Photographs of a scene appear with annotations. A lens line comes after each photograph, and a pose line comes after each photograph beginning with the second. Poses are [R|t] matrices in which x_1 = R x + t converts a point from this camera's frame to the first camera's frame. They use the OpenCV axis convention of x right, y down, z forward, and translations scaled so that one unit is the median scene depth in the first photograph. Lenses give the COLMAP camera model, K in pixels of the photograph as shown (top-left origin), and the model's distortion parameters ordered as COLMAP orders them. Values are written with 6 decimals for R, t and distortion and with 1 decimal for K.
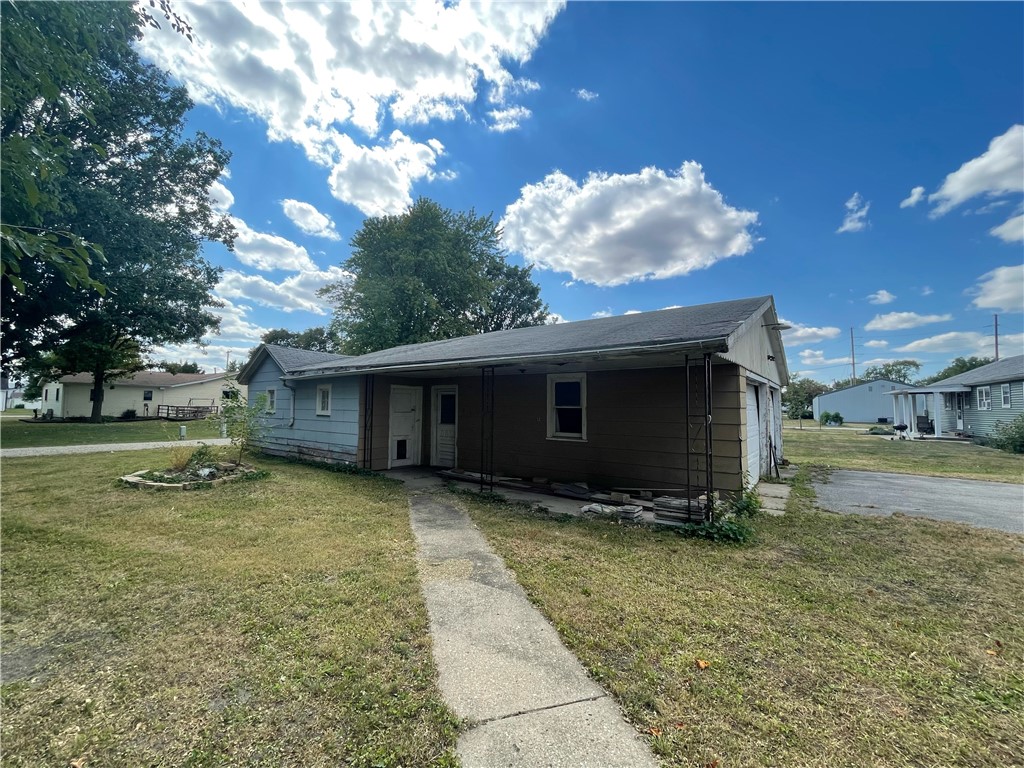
lens RADIAL K [[415.4, 0, 512.0], [0, 415.4, 384.0], [0, 0, 1]] dist [0.000505, 0.000071]
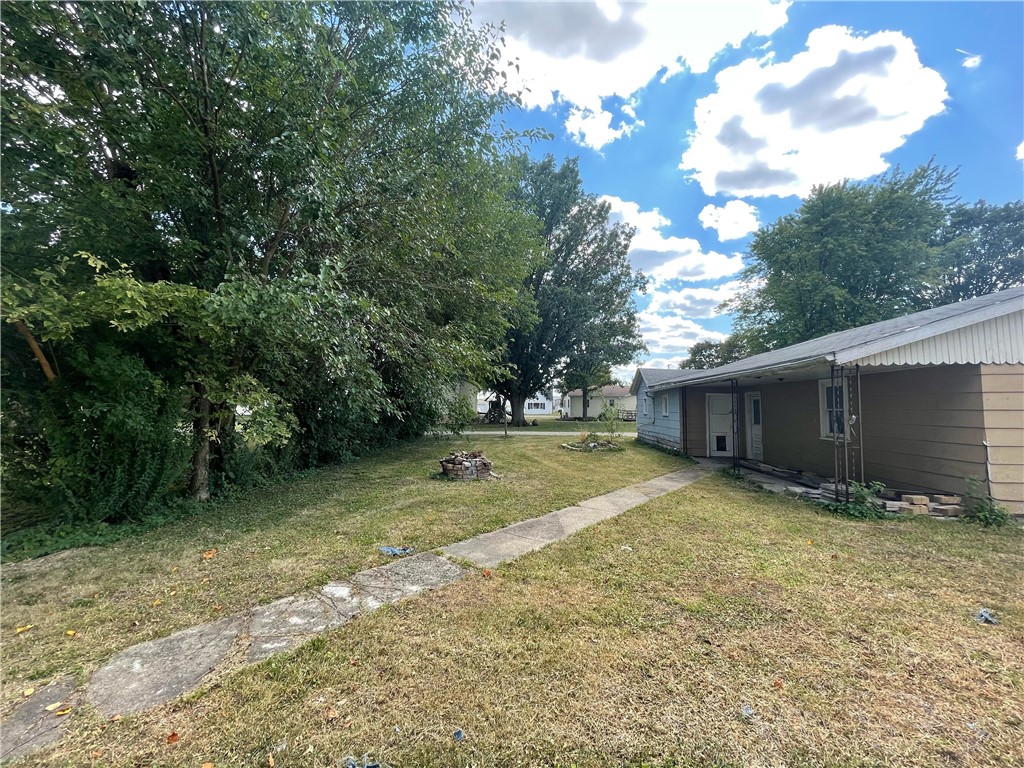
lens RADIAL K [[406.7, 0, 512.0], [0, 406.7, 384.0], [0, 0, 1]] dist [-0.011391, -0.000134]
pose [[0.548006, -0.055168, -0.834653, 0.191433], [0.045422, 0.998313, -0.036163, -0.003843], [0.835240, -0.018094, 0.549587, -0.096835]]
